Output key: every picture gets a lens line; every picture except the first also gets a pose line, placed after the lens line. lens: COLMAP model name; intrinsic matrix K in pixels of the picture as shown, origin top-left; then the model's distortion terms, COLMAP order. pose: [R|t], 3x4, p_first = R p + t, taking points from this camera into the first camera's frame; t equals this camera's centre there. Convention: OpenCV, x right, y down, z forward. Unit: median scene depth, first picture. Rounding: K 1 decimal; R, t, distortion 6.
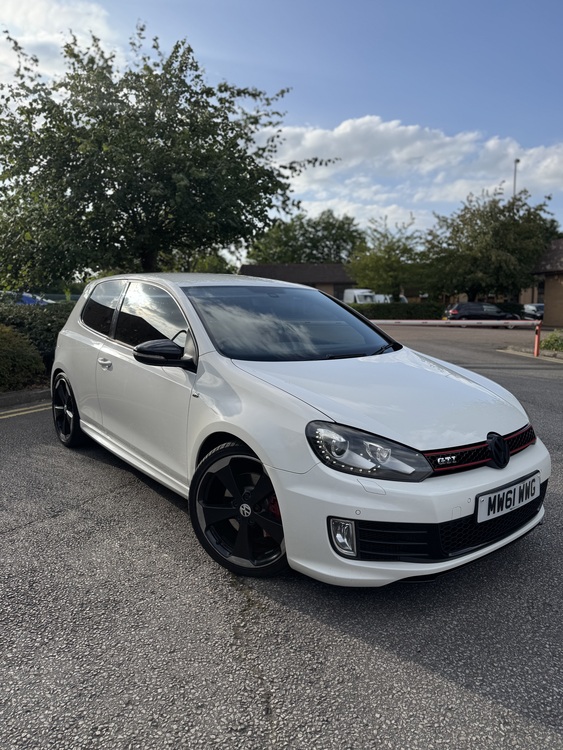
lens RADIAL K [[515.1, 0, 281.7], [0, 515.1, 368.3], [0, 0, 1]] dist [0.043250, -0.039451]
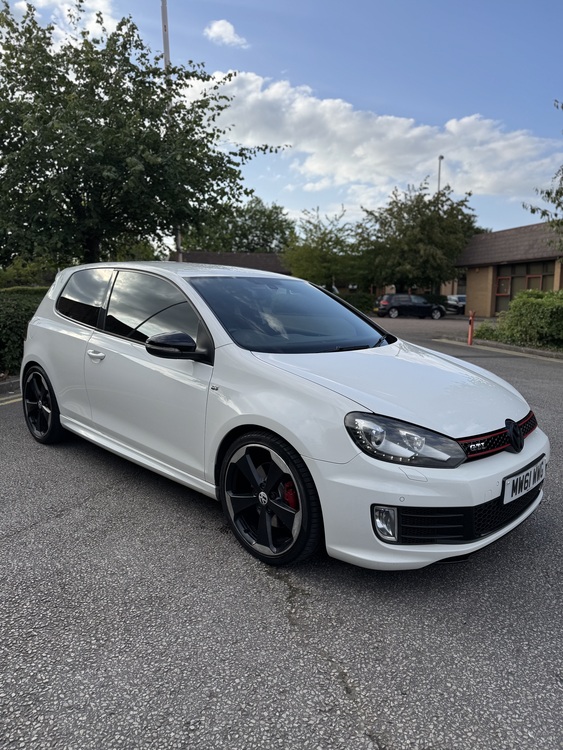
lens RADIAL K [[511.4, 0, 281.5], [0, 511.4, 375.0], [0, 0, 1]] dist [0.029221, -0.031512]
pose [[0.990561, -0.011300, 0.136604, -0.170087], [0.006575, 0.999366, 0.034993, -0.007280], [-0.136913, -0.033765, 0.990008, 0.009101]]
